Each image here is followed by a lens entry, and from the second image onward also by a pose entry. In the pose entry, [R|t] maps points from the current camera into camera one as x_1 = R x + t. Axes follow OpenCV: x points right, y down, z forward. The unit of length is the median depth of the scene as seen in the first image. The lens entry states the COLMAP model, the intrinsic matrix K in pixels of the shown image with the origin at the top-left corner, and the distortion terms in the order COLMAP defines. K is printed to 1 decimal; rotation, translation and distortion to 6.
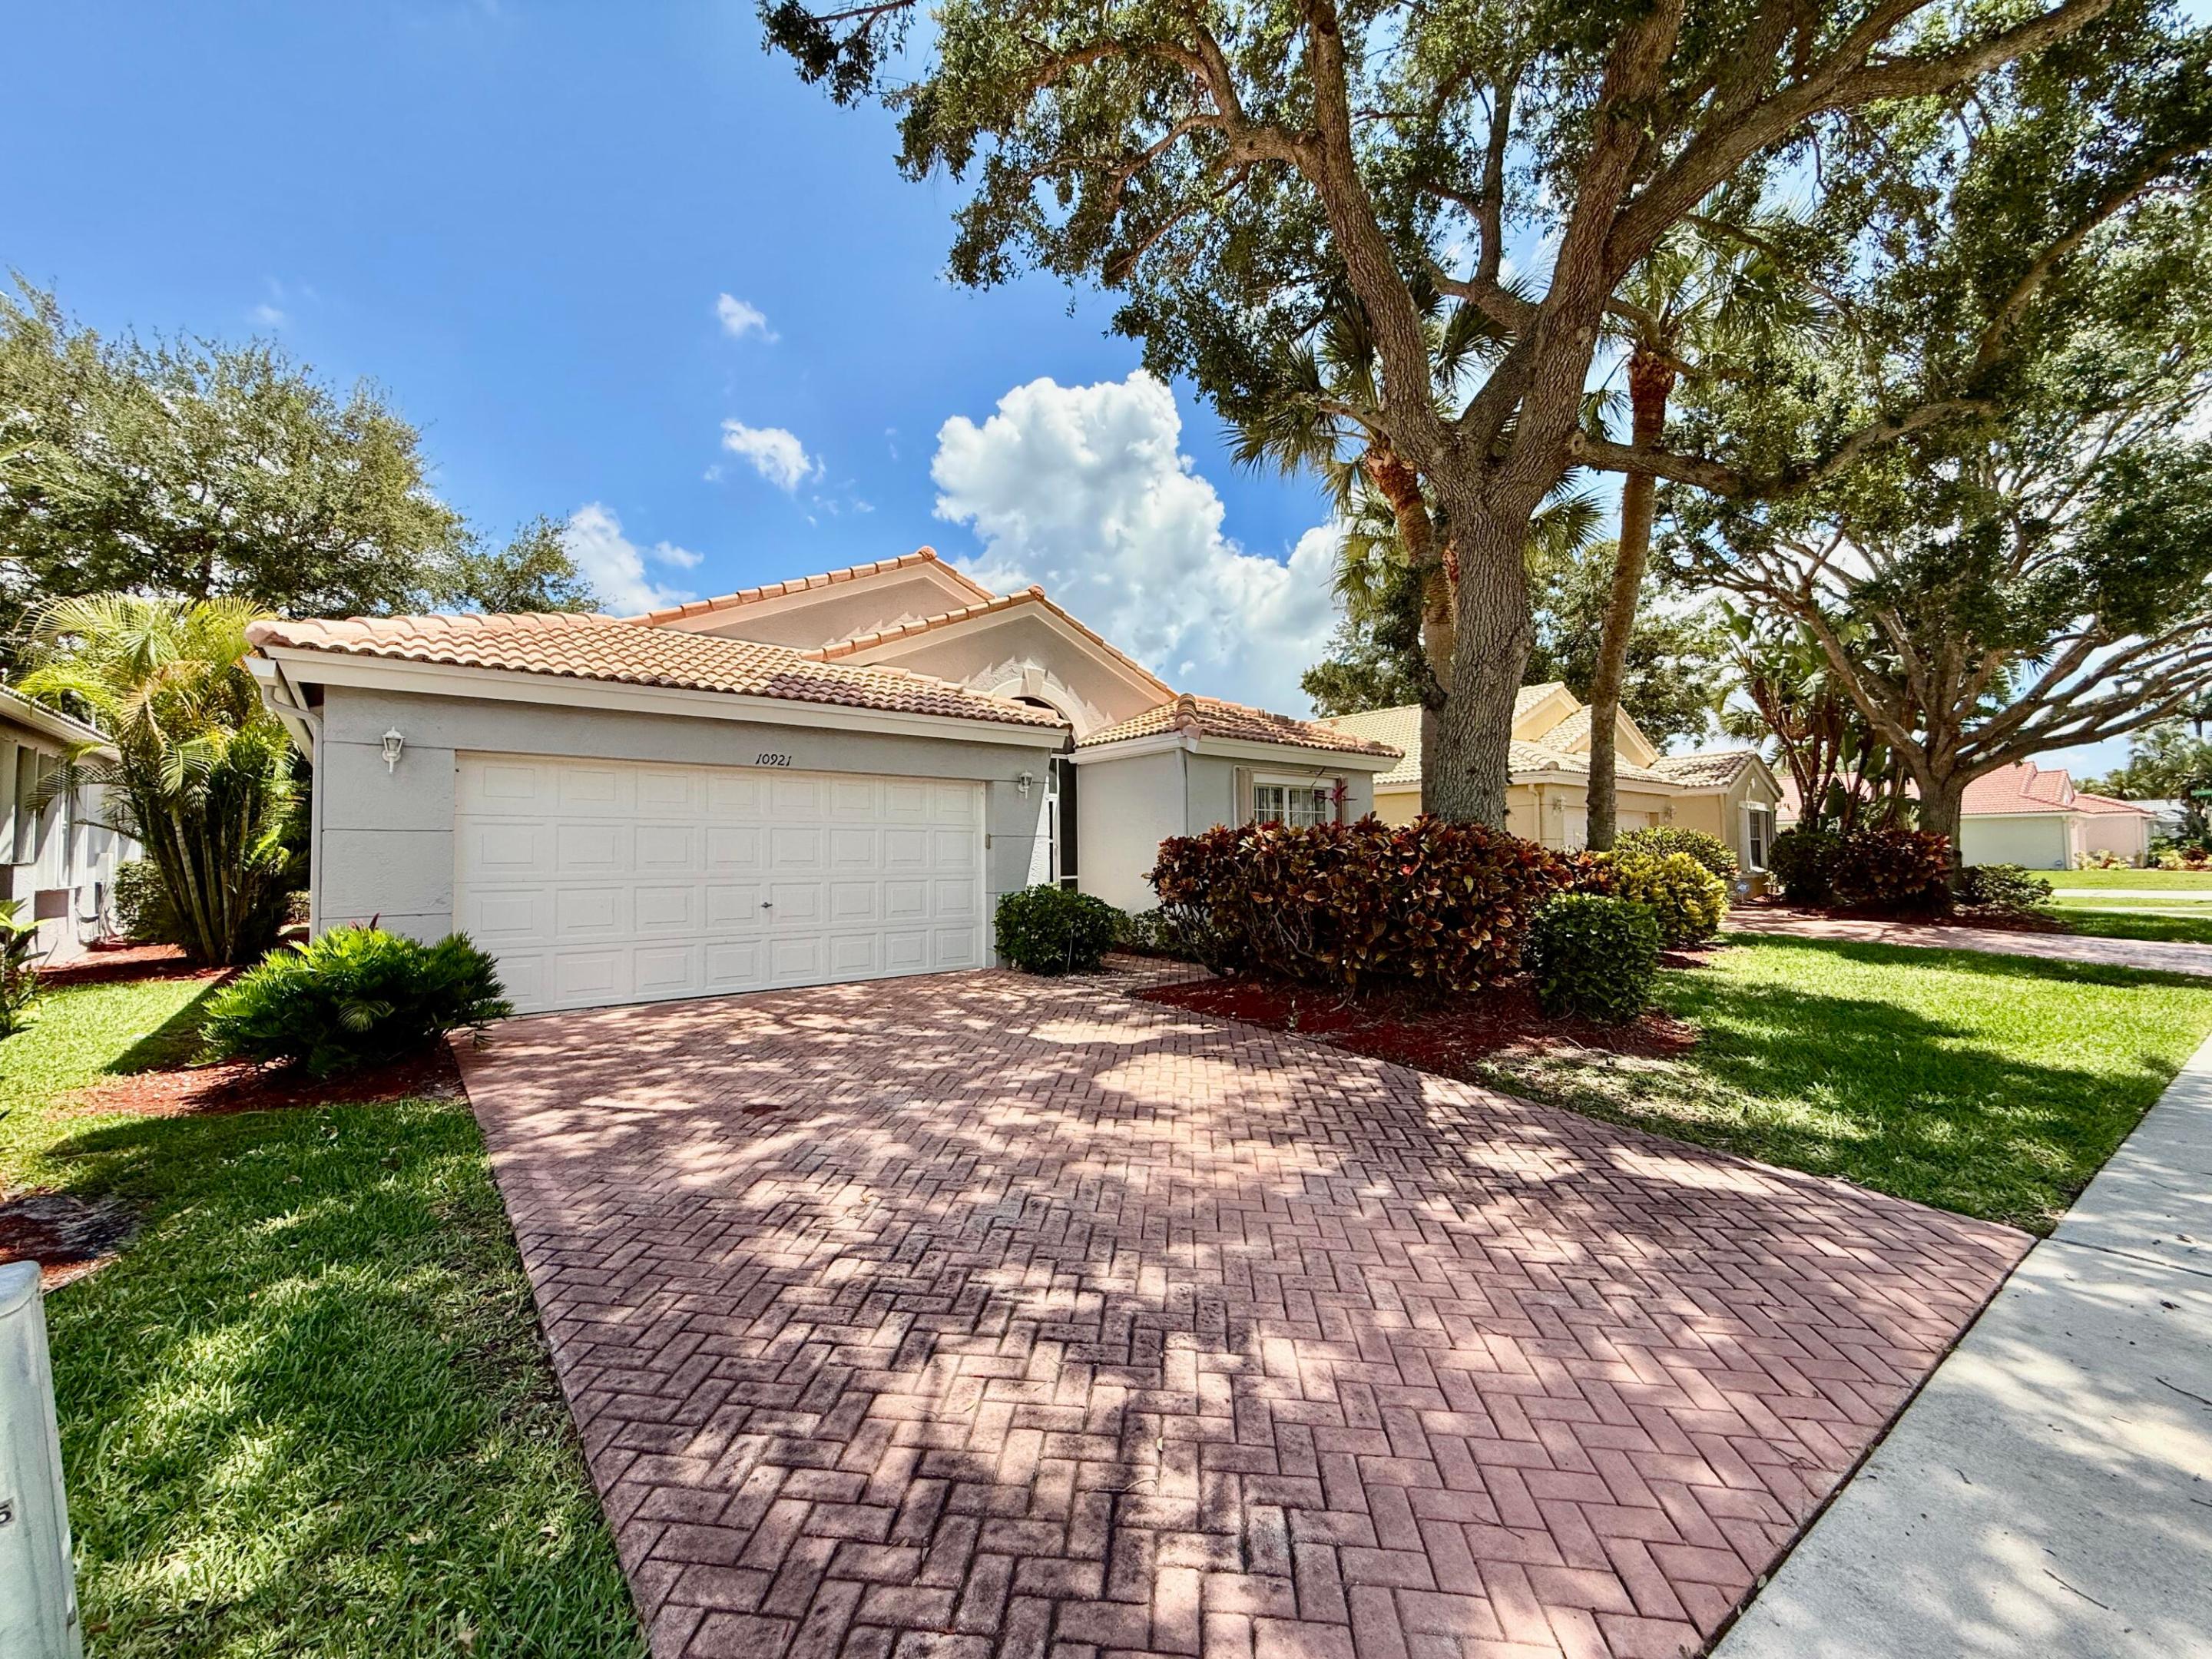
lens RADIAL K [[887.3, 0, 1105.3], [0, 887.3, 817.7], [0, 0, 1]] dist [0.001292, 0.000344]
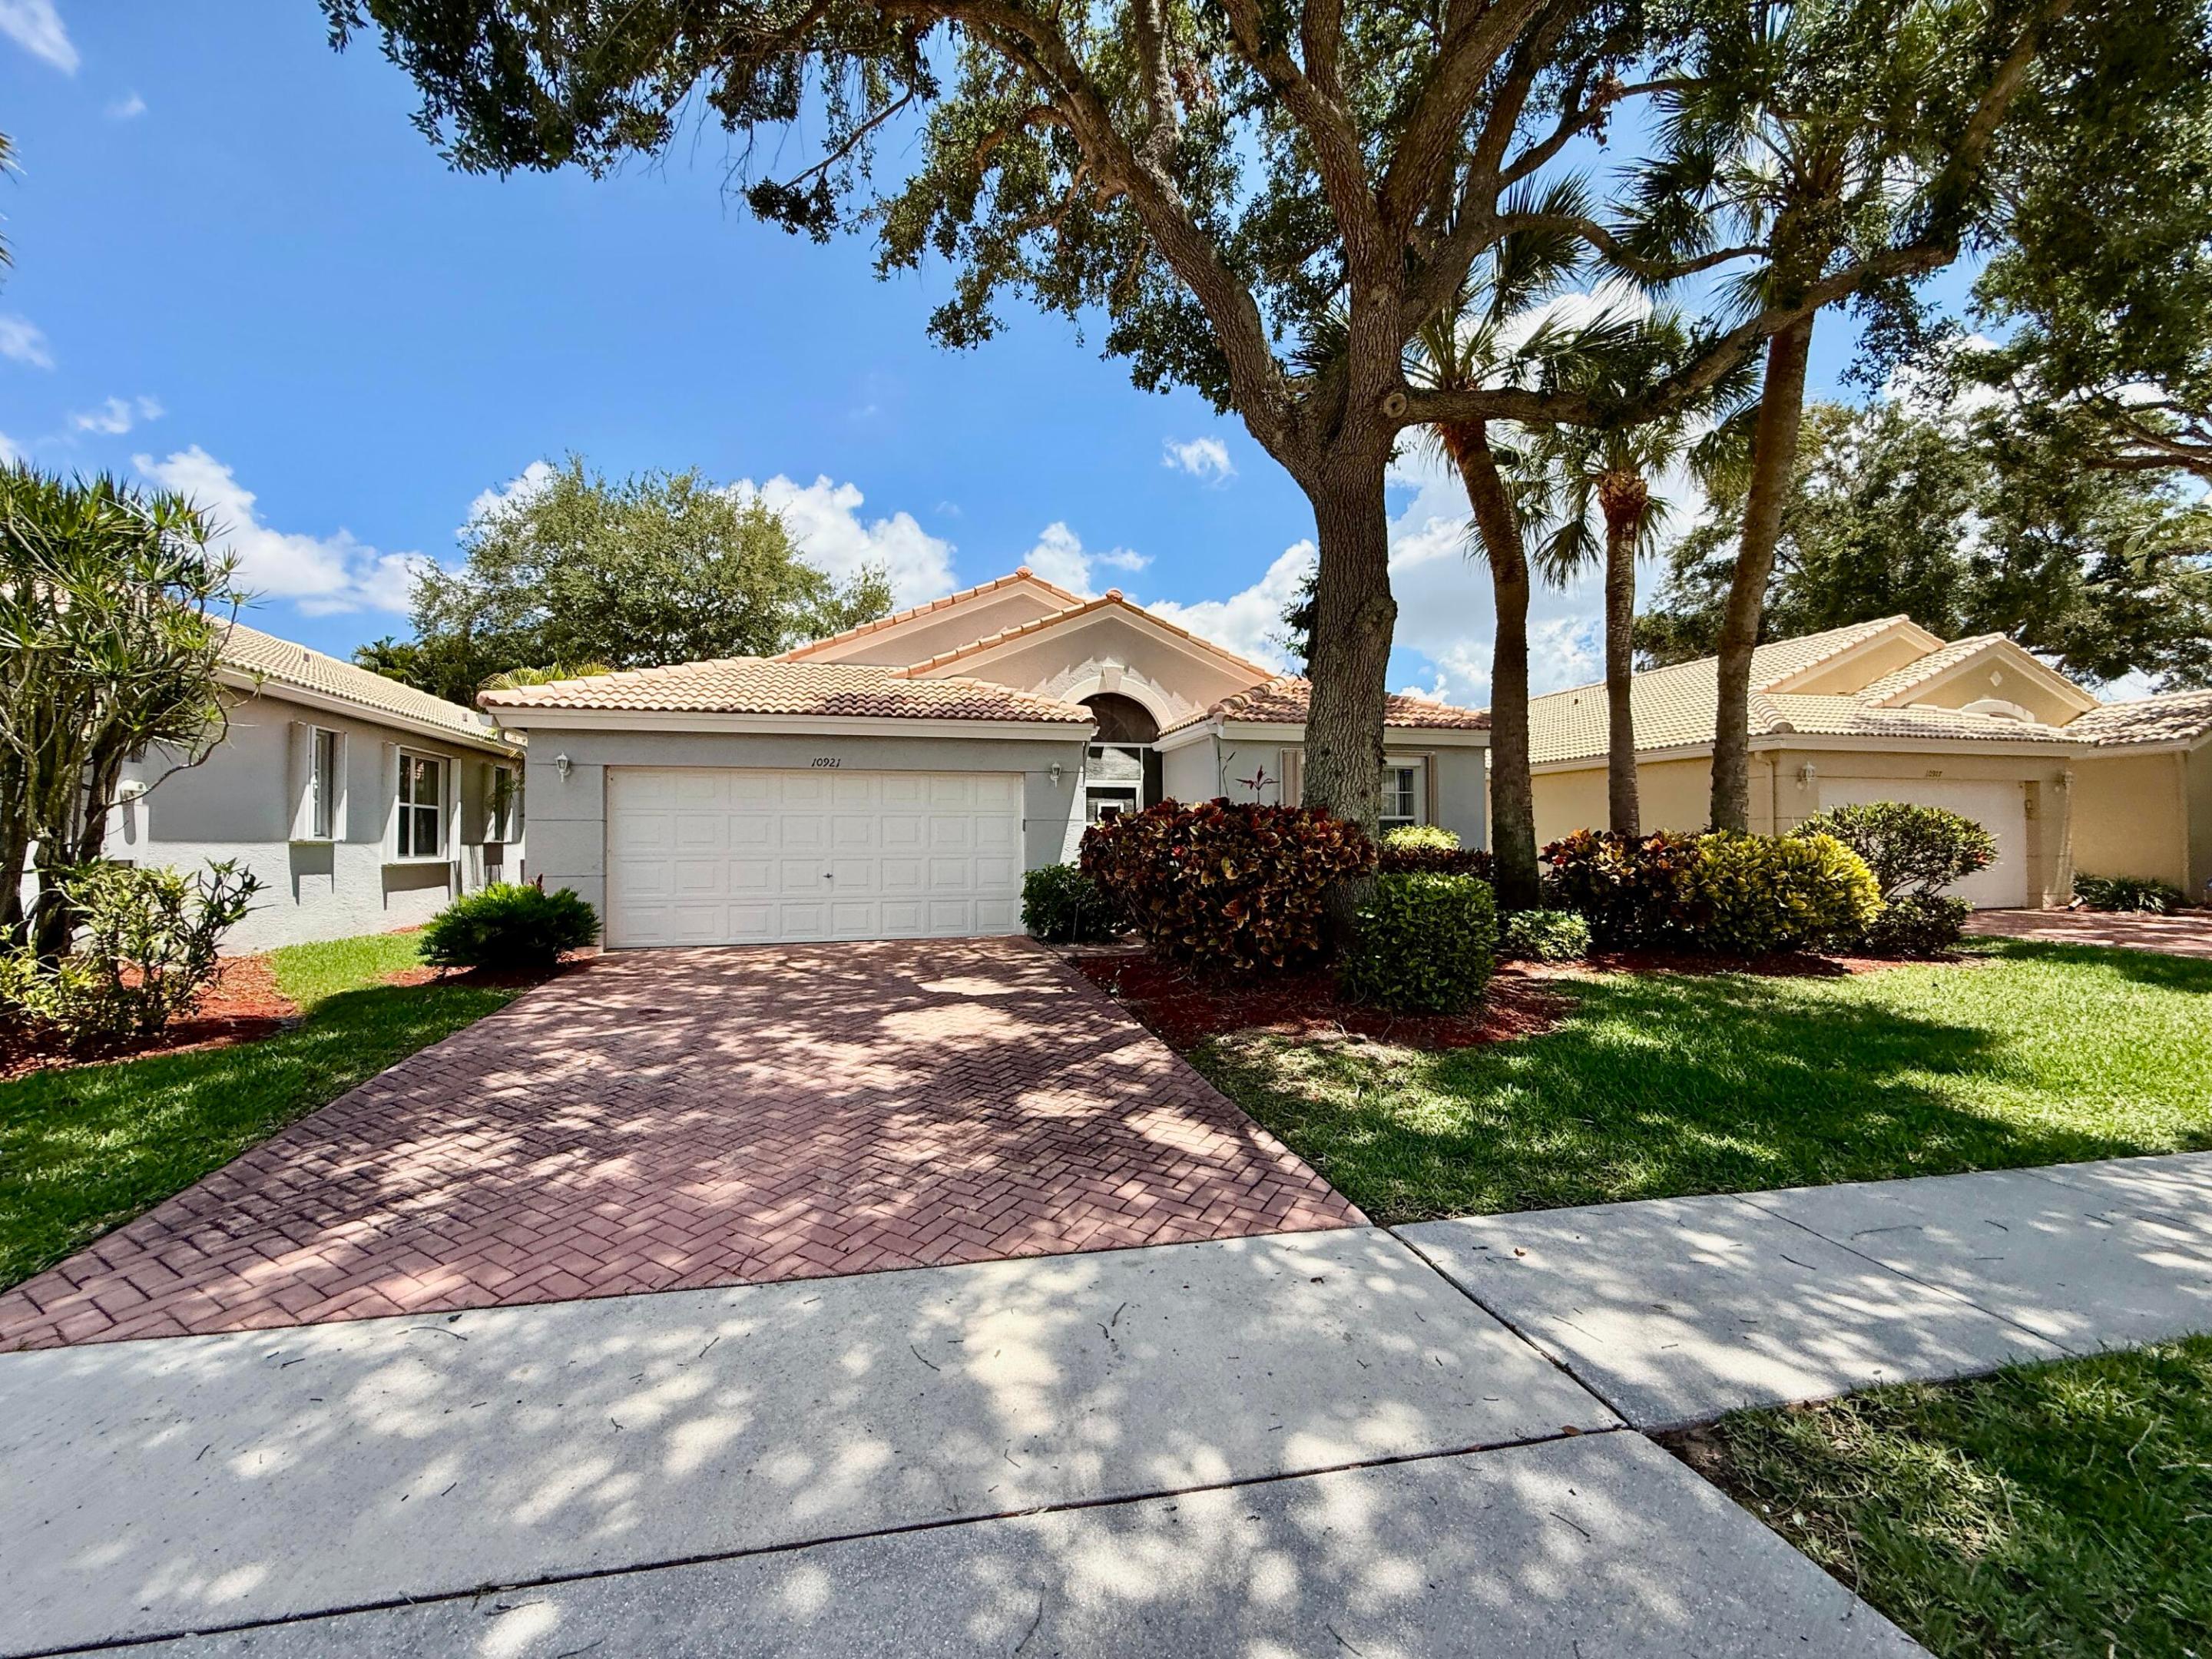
lens RADIAL K [[882.6, 0, 1100.5], [0, 882.6, 826.8], [0, 0, 1]] dist [0.000255, 0.000350]
pose [[0.909829, -0.003591, -0.414968, 0.603869], [0.016571, 0.999479, 0.027683, -0.001138], [0.414652, -0.032063, 0.909415, -0.002284]]
